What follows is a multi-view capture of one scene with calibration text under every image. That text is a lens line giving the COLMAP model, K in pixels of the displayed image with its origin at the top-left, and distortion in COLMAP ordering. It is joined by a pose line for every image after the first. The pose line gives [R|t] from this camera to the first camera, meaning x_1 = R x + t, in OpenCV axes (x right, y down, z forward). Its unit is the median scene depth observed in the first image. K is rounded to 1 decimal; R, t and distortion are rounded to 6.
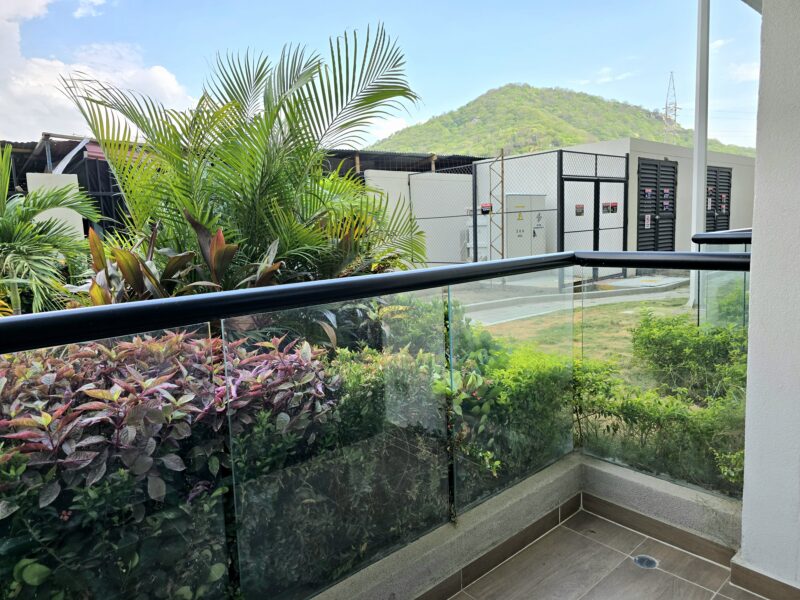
lens RADIAL K [[540.1, 0, 400.1], [0, 540.1, 292.7], [0, 0, 1]] dist [0.076369, -0.059621]
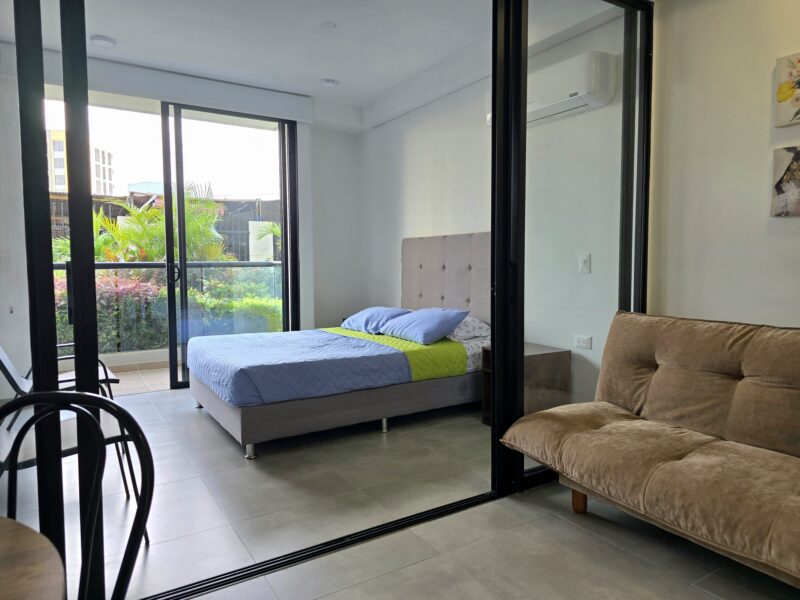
lens RADIAL K [[540.1, 0, 400.1], [0, 540.1, 292.7], [0, 0, 1]] dist [0.076369, -0.059621]
pose [[0.987322, 0.046149, -0.151872, 0.662120], [-0.055103, 0.996949, -0.055281, 0.088136], [0.148857, 0.062949, 0.986853, -0.759792]]
